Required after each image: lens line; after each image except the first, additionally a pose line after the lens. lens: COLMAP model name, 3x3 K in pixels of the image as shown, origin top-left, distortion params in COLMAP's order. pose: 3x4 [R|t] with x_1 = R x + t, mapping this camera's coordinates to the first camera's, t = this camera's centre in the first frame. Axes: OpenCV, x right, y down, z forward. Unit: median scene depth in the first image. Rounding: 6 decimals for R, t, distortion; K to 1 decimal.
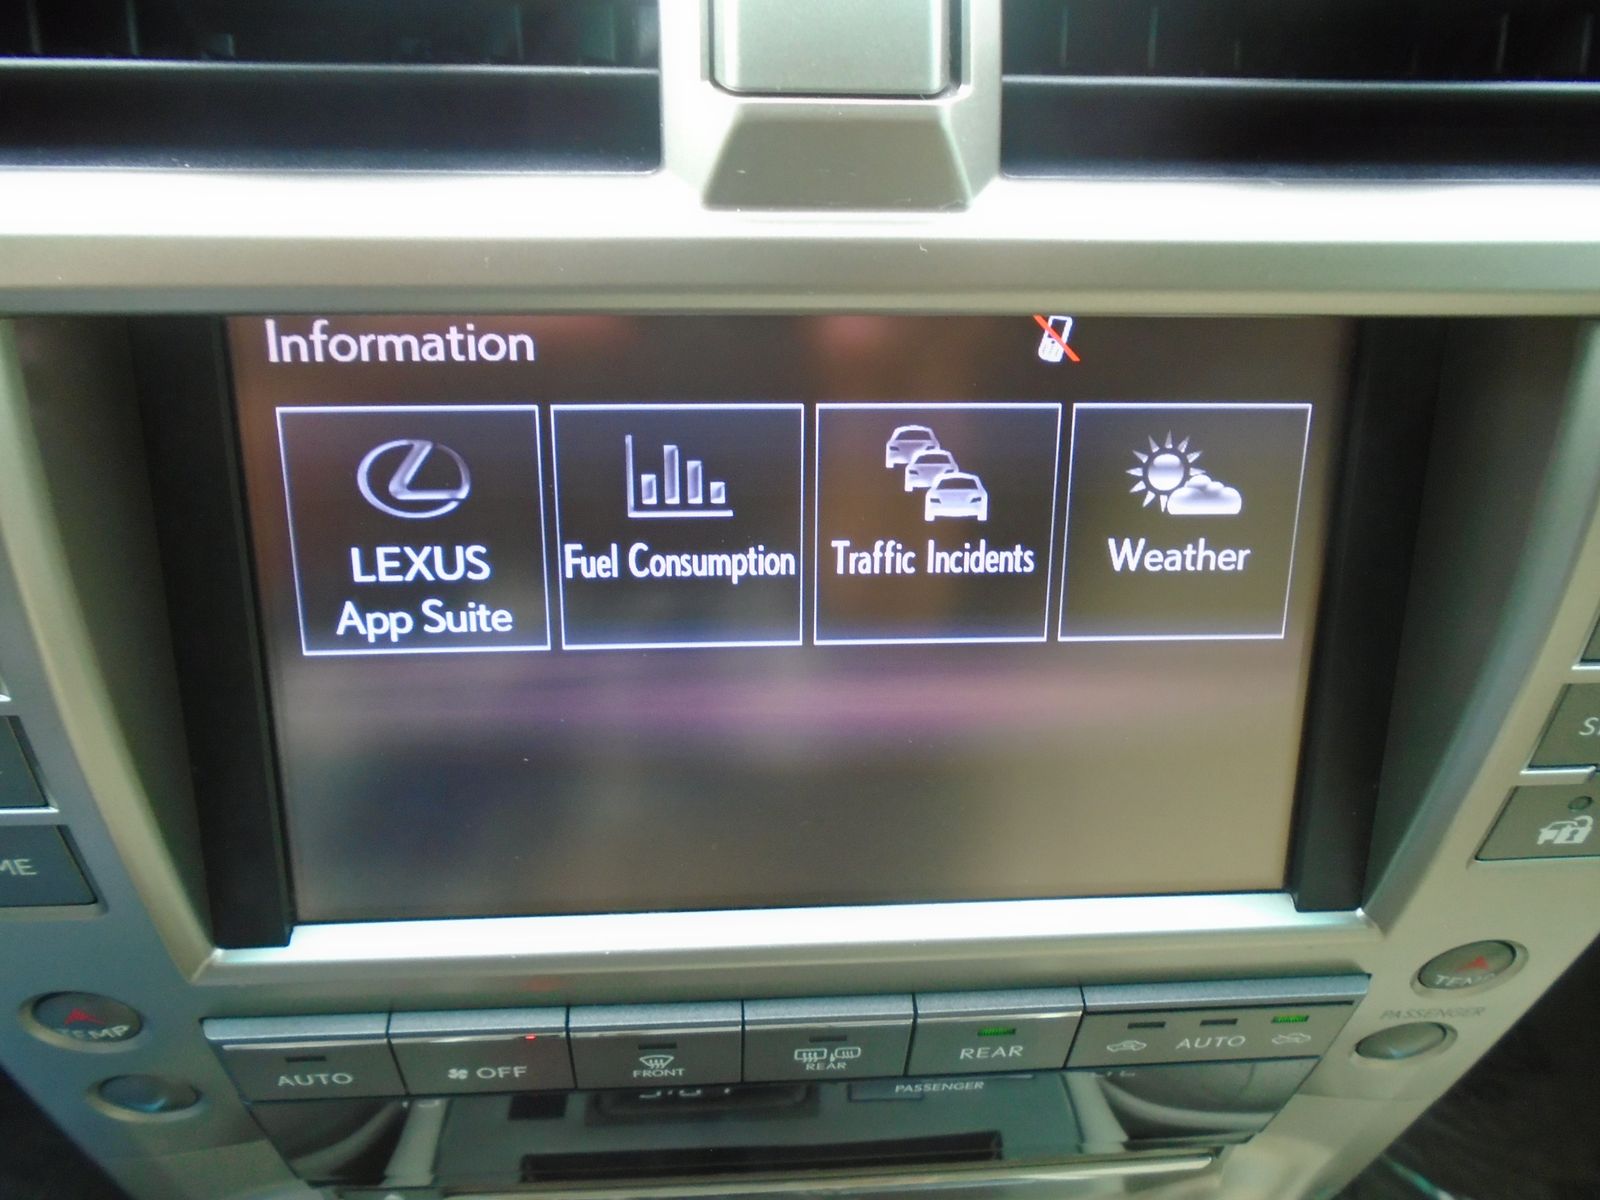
lens RADIAL K [[1222.8, 0, 797.7], [0, 1222.8, 576.3], [0, 0, 1]] dist [-0.008500, 0.002178]
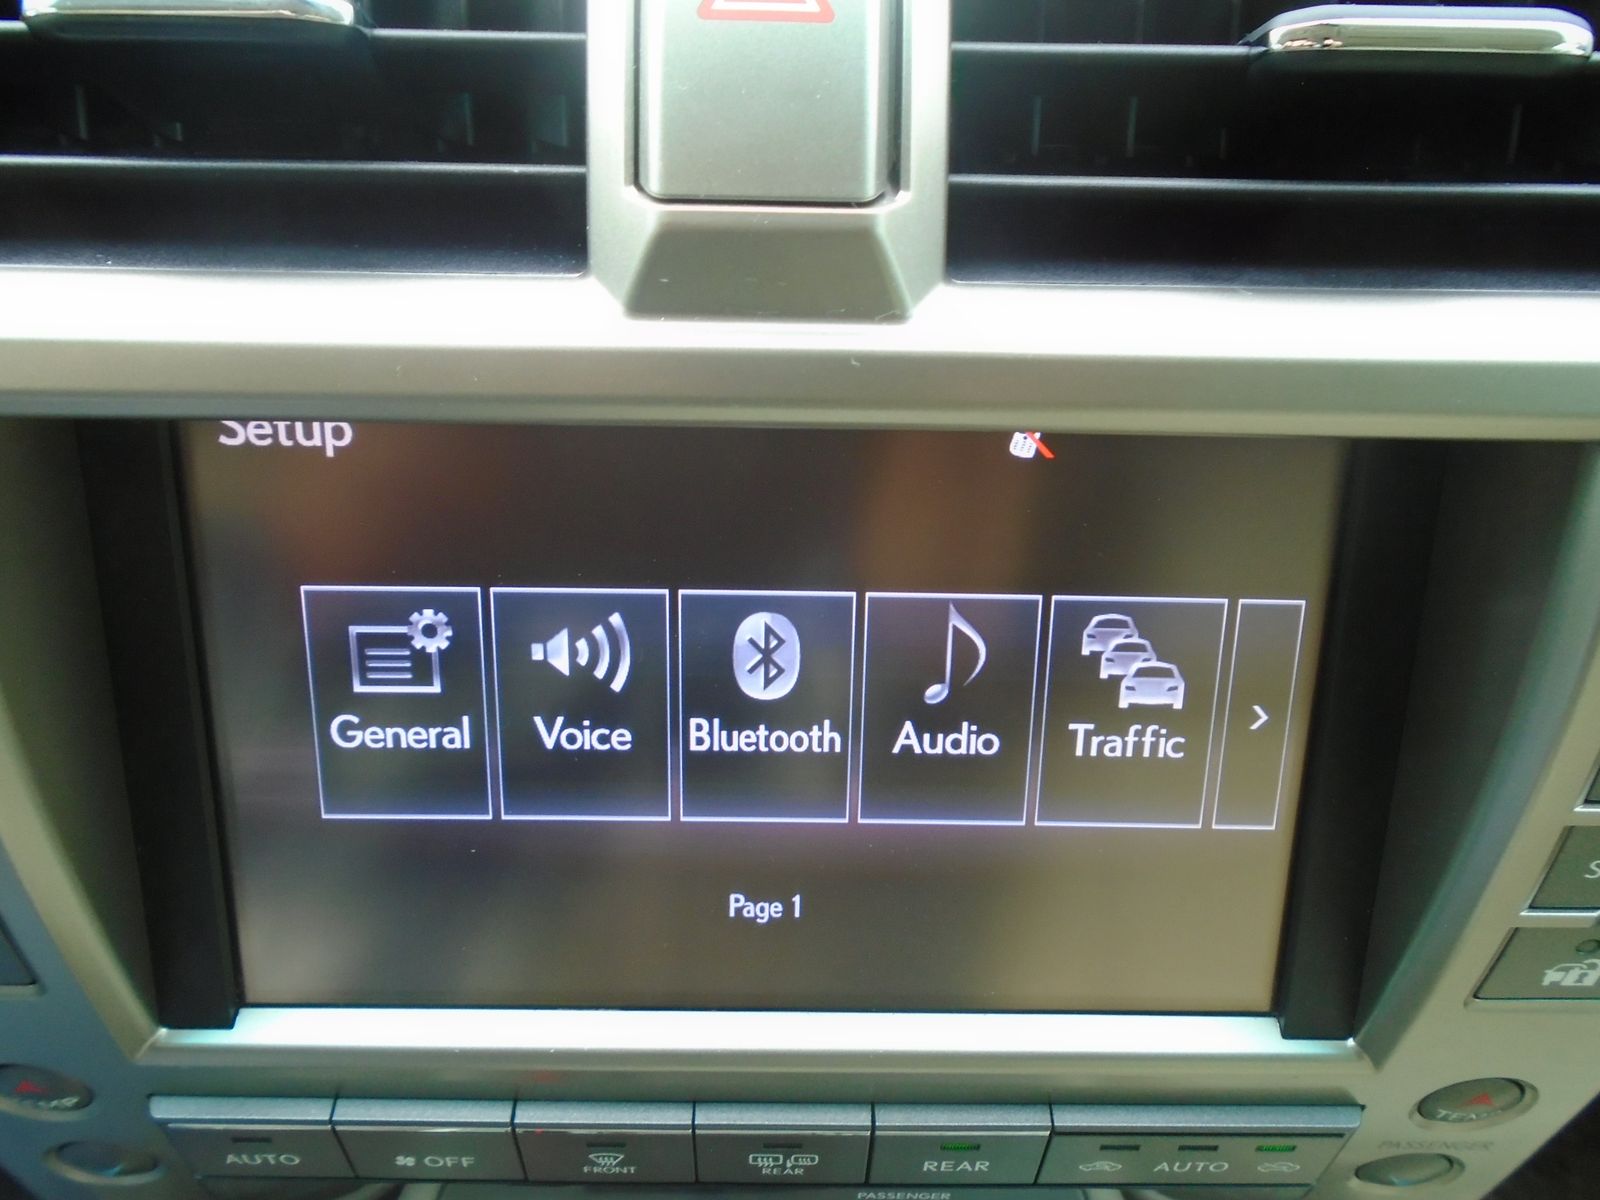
lens RADIAL K [[1222.8, 0, 797.7], [0, 1222.8, 576.3], [0, 0, 1]] dist [-0.008500, 0.002178]
pose [[0.997967, 0.027627, -0.057436, 0.080823], [-0.027966, 0.999596, -0.005098, -0.066691], [0.057272, 0.006694, 0.998336, 0.037412]]
